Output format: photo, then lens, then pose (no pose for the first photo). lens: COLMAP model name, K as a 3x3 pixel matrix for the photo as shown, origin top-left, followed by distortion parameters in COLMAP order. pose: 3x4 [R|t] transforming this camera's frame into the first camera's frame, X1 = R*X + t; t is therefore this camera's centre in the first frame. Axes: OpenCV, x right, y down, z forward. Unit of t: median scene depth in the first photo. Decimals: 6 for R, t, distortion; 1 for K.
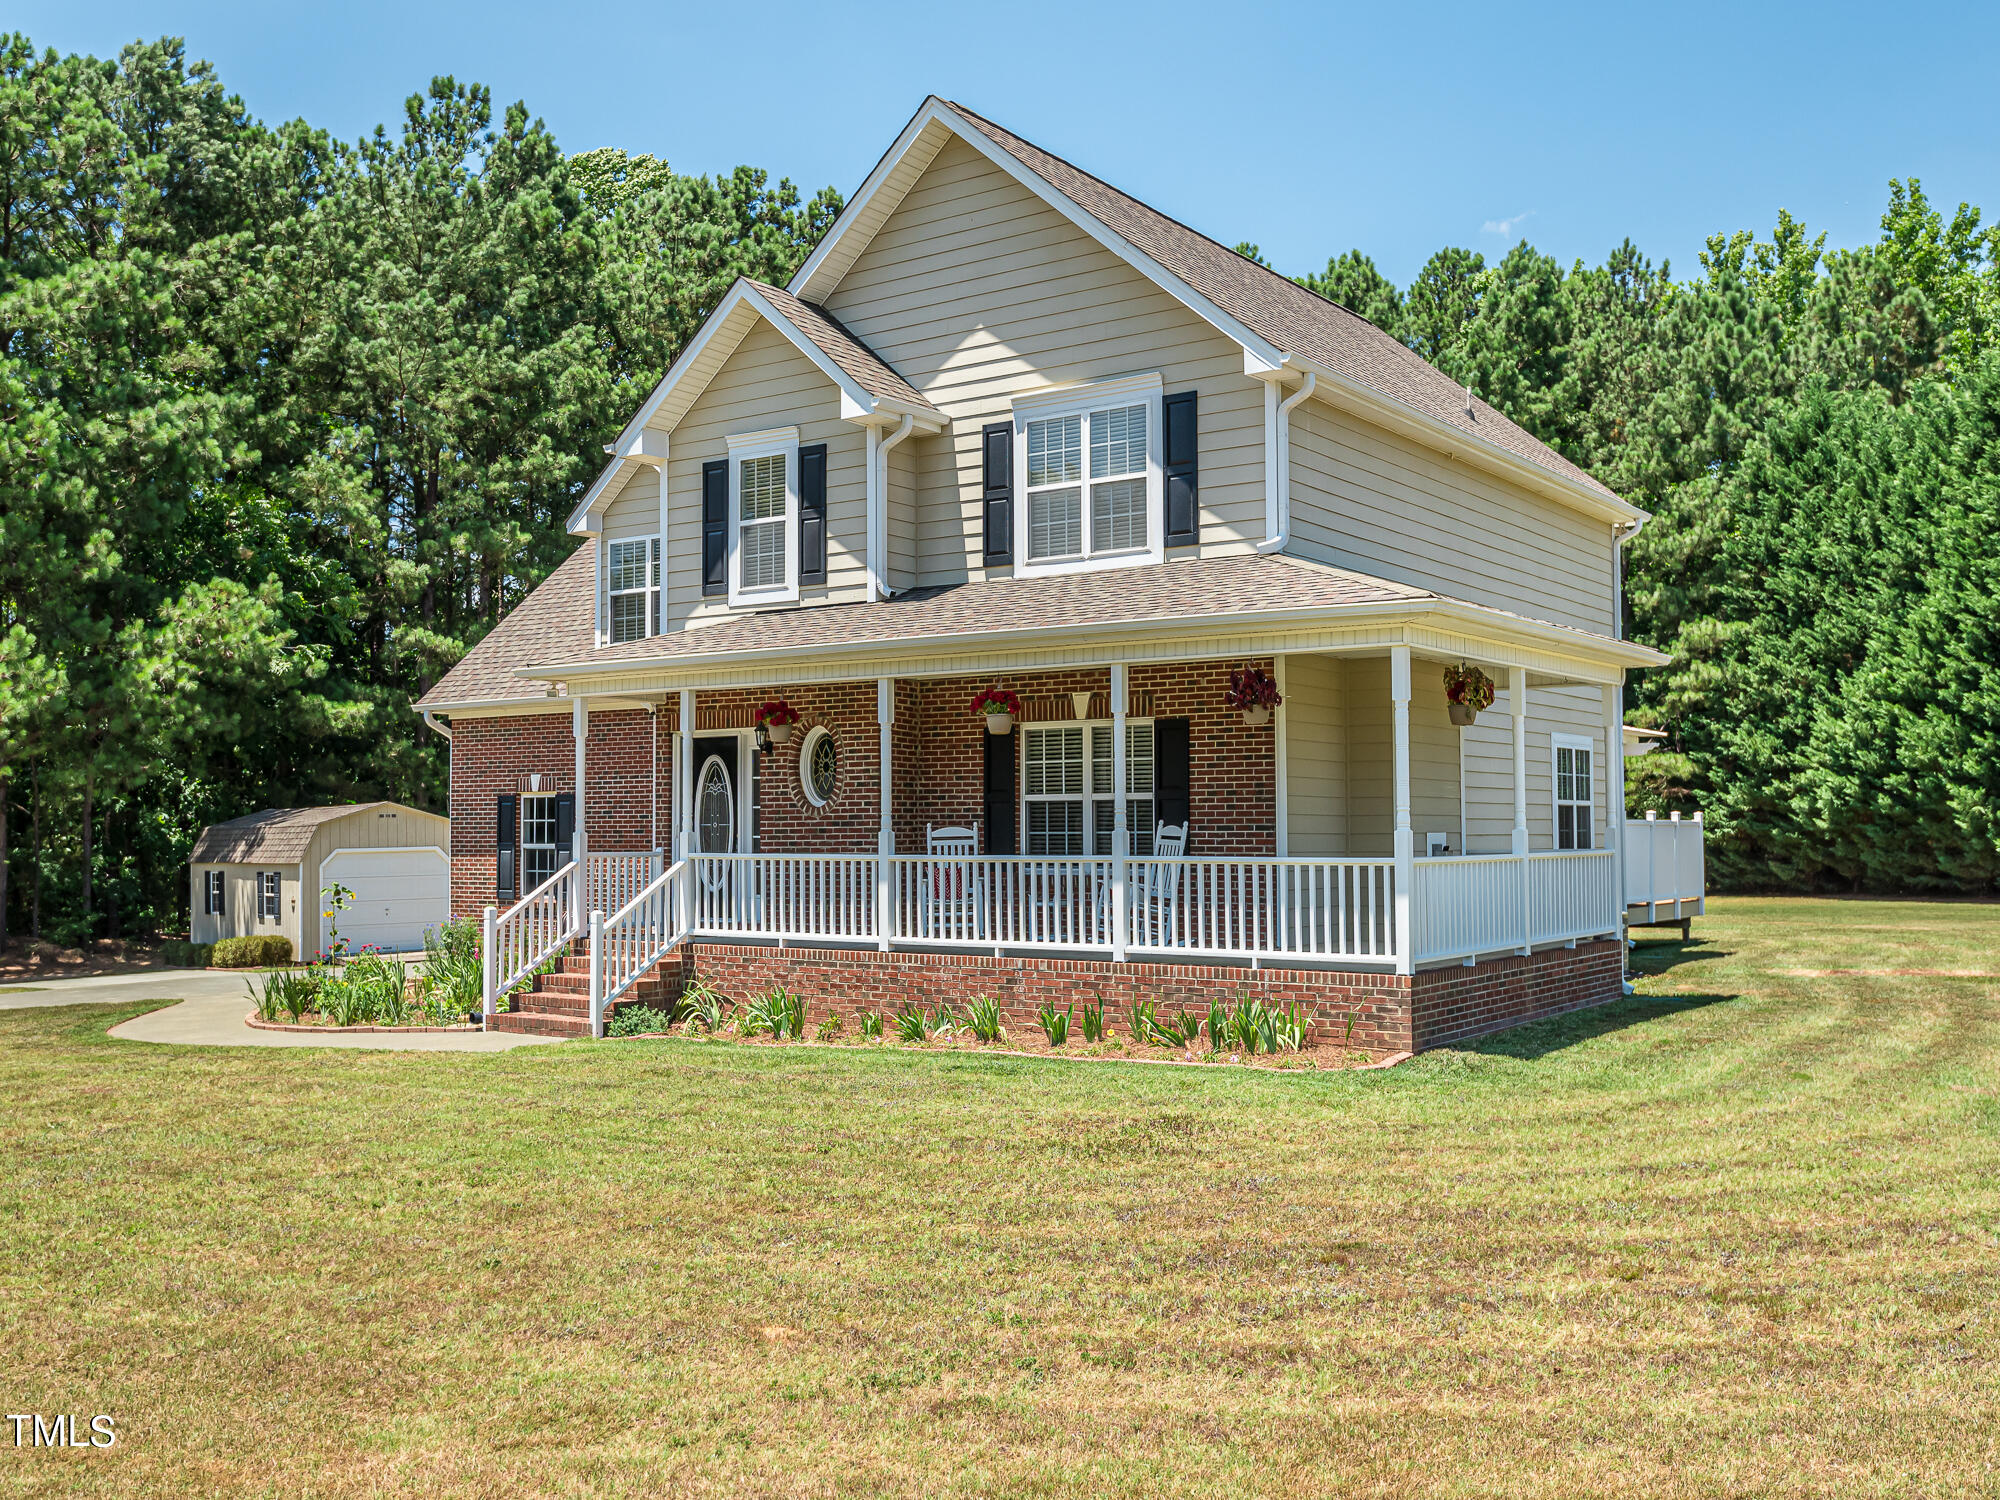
lens RADIAL K [[1861.0, 0, 966.9], [0, 1861.0, 758.4], [0, 0, 1]] dist [0.012094, -0.023653]
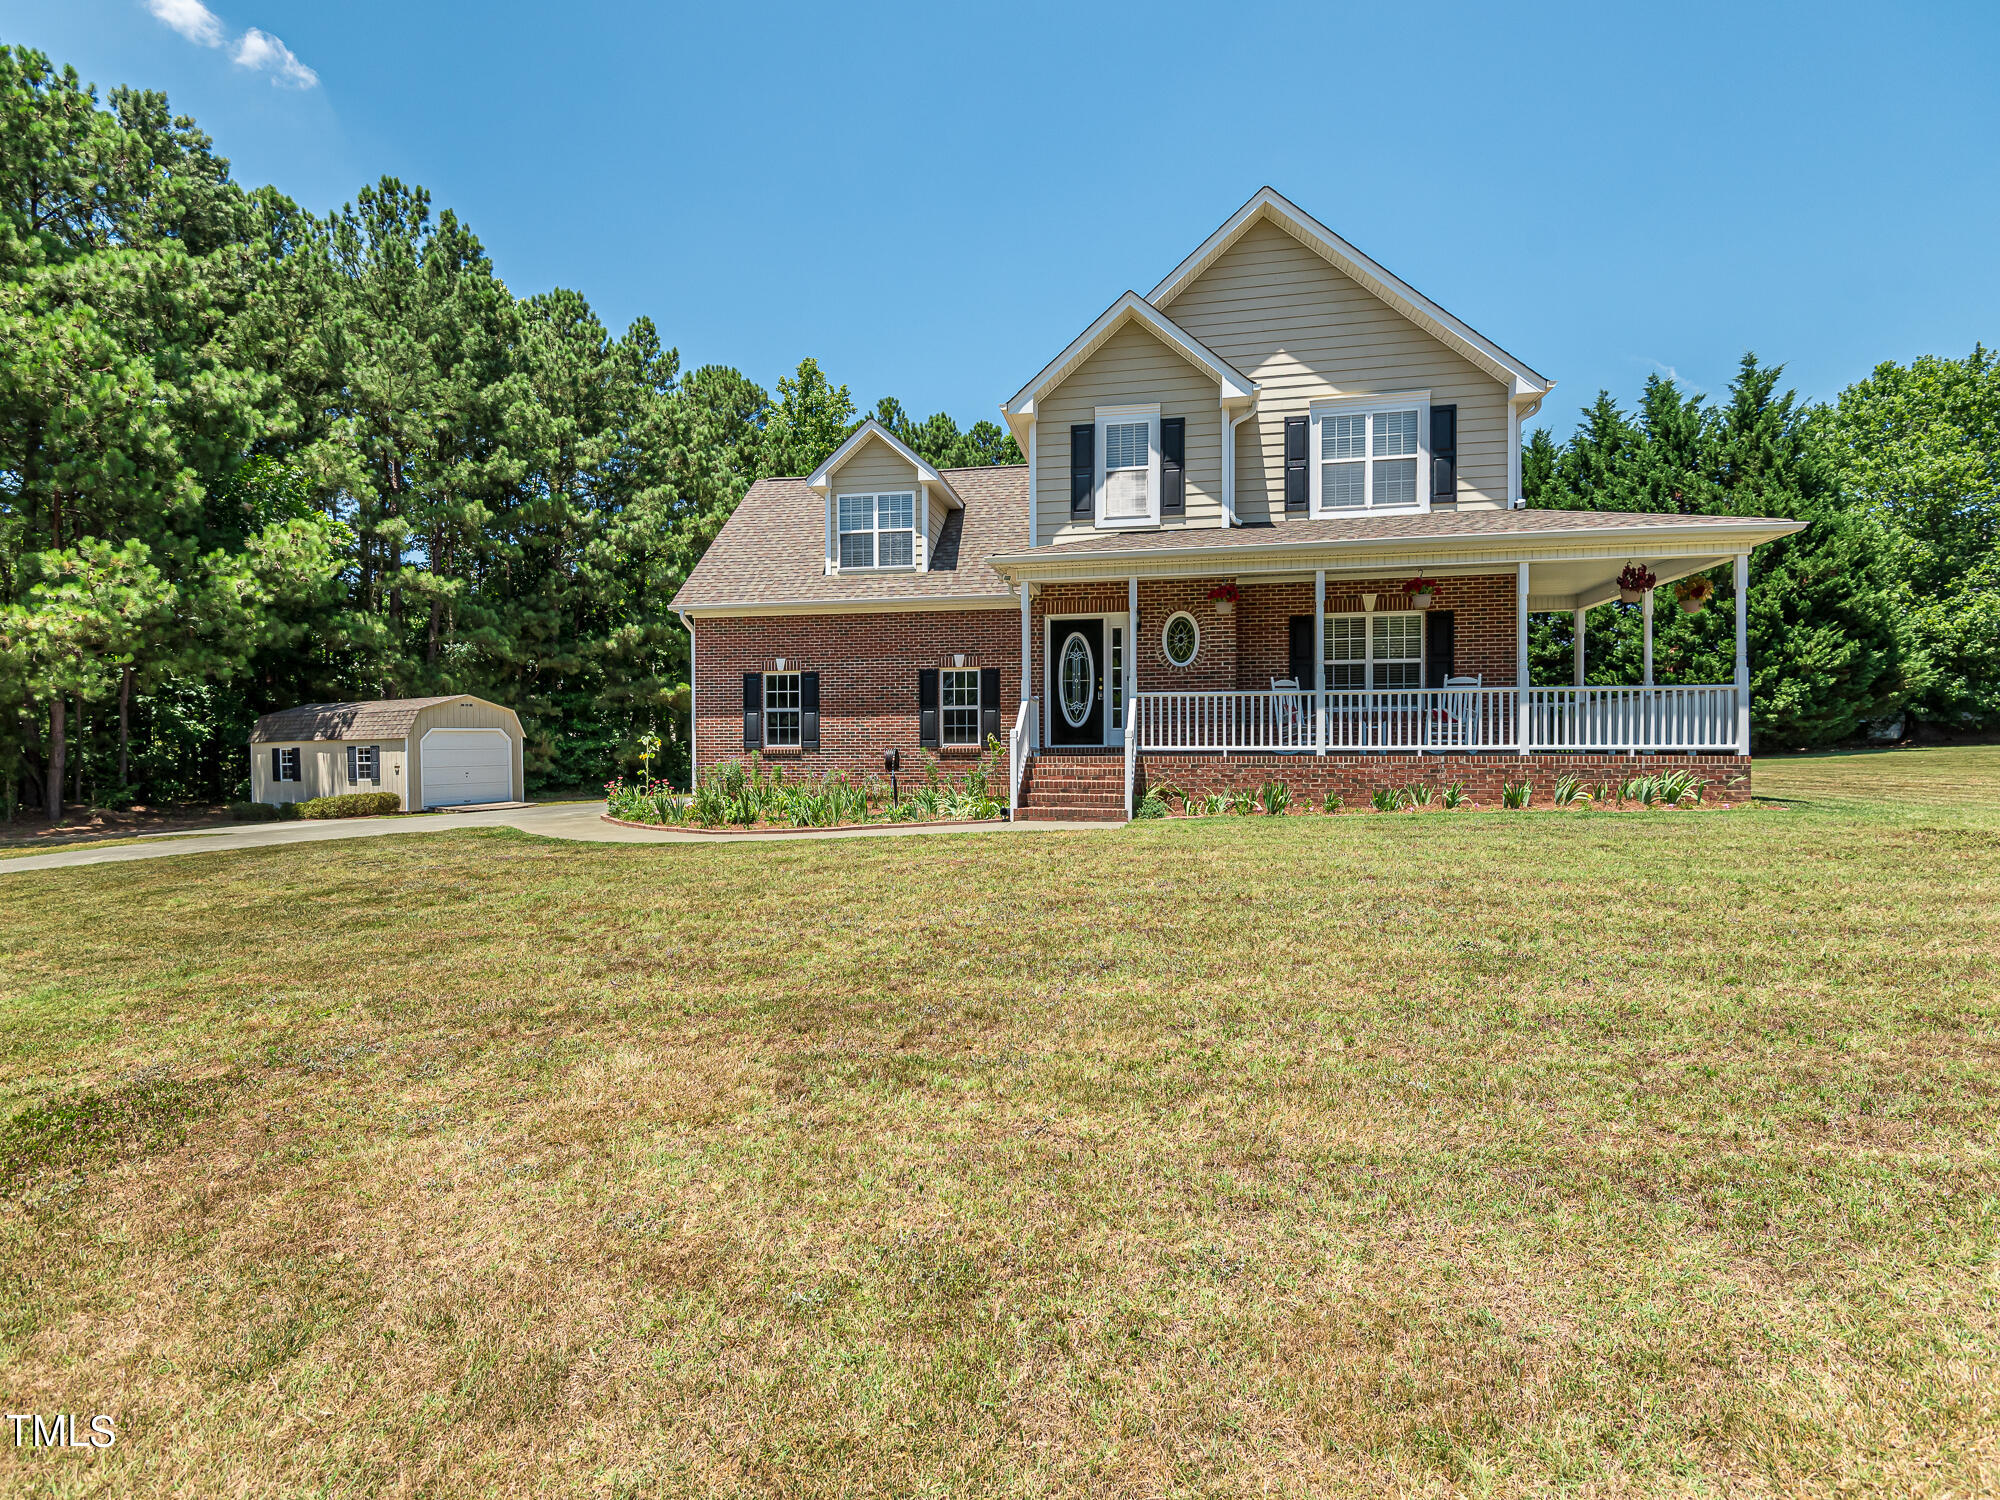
lens RADIAL K [[982.3, 0, 982.5], [0, 982.3, 749.9], [0, 0, 1]] dist [0.046881, -0.035379]
pose [[0.910502, 0.001361, 0.413503, -0.574285], [-0.016096, 0.999353, 0.032154, 0.073309], [-0.413192, -0.035932, 0.909935, 0.373802]]
